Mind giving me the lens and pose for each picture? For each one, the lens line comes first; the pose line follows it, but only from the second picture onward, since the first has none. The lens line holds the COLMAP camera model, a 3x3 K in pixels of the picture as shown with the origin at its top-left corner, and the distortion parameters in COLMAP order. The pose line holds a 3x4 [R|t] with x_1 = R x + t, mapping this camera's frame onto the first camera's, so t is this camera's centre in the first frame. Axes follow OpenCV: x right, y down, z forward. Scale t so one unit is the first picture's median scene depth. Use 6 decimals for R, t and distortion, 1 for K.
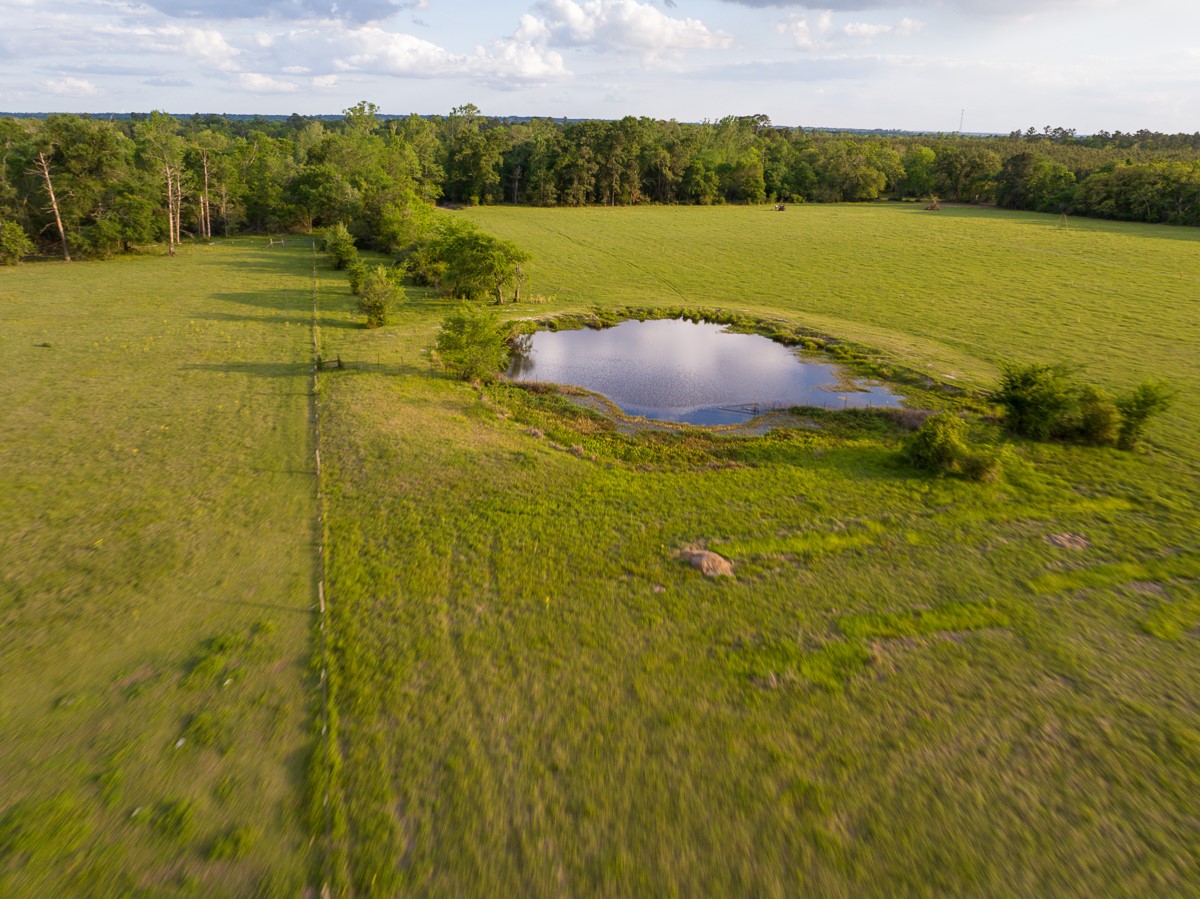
lens RADIAL K [[827.0, 0, 604.4], [0, 827.0, 471.4], [0, 0, 1]] dist [-0.042785, 0.013653]
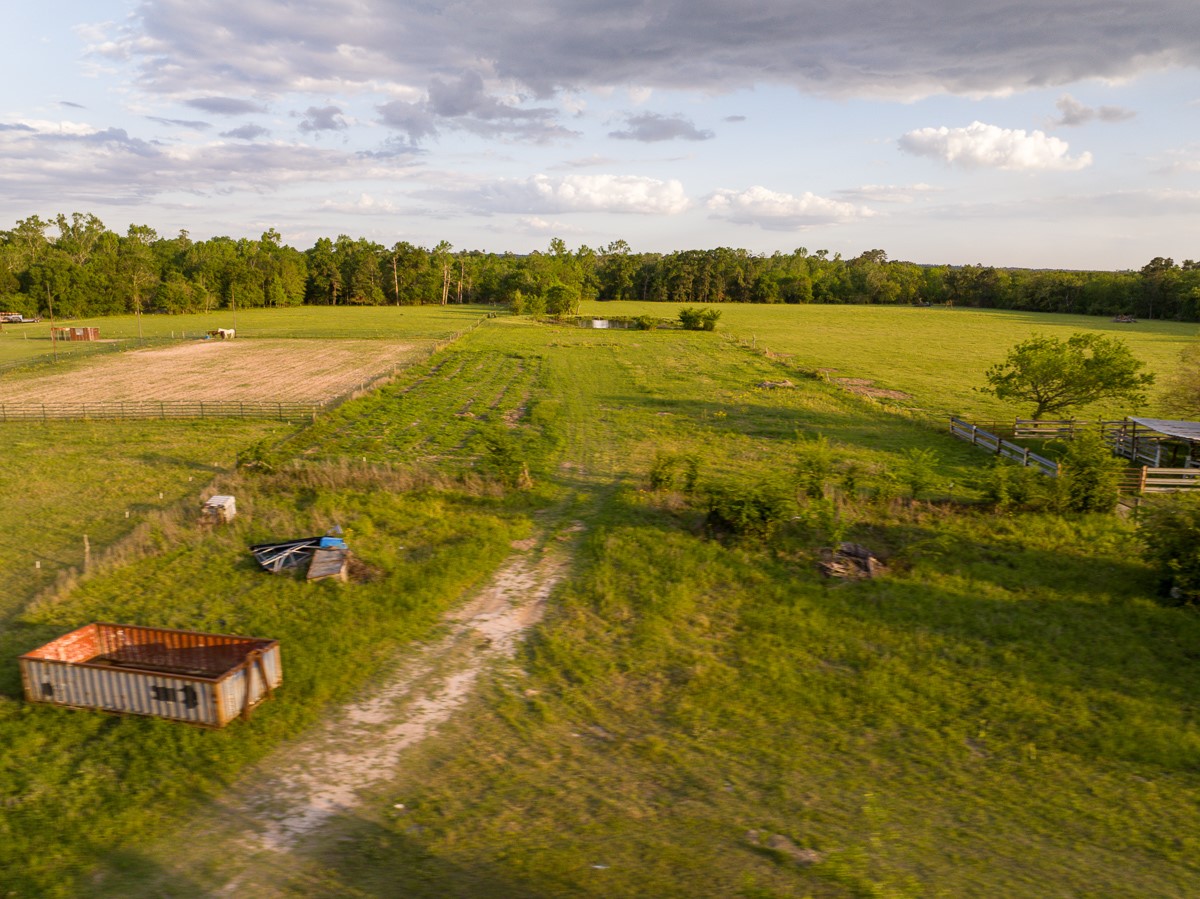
lens RADIAL K [[827.0, 0, 604.4], [0, 827.0, 471.4], [0, 0, 1]] dist [-0.042785, 0.013653]
pose [[0.961505, 0.065582, -0.266846, 0.402059], [-0.106845, 0.983914, -0.143172, 0.357471], [0.253164, 0.166172, 0.953045, -0.729214]]
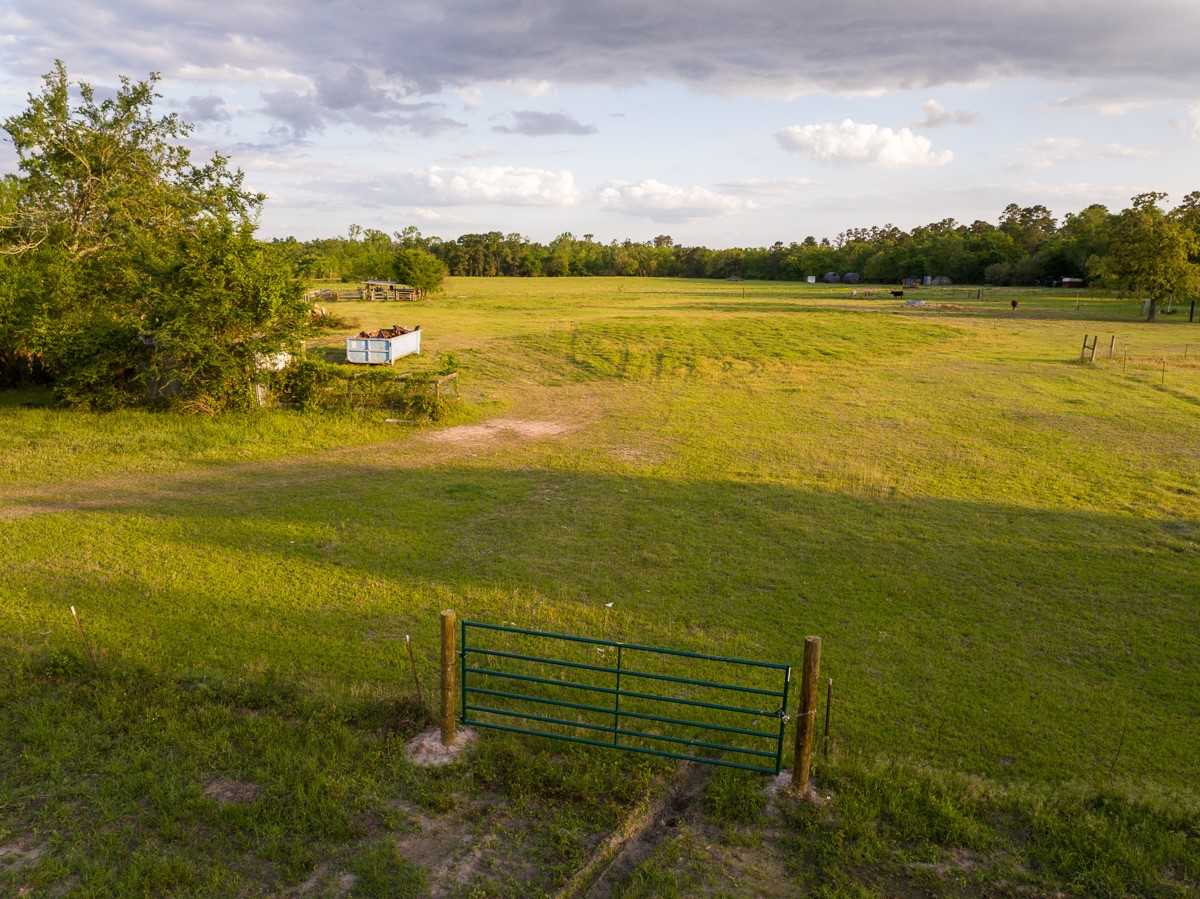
lens RADIAL K [[842.5, 0, 599.5], [0, 842.5, 429.1], [0, 0, 1]] dist [-0.037001, -0.001335]
pose [[0.985926, 0.030836, -0.164312, 0.922716], [-0.063198, 0.978655, -0.195551, 0.576296], [0.154775, 0.203183, 0.966831, -1.141673]]
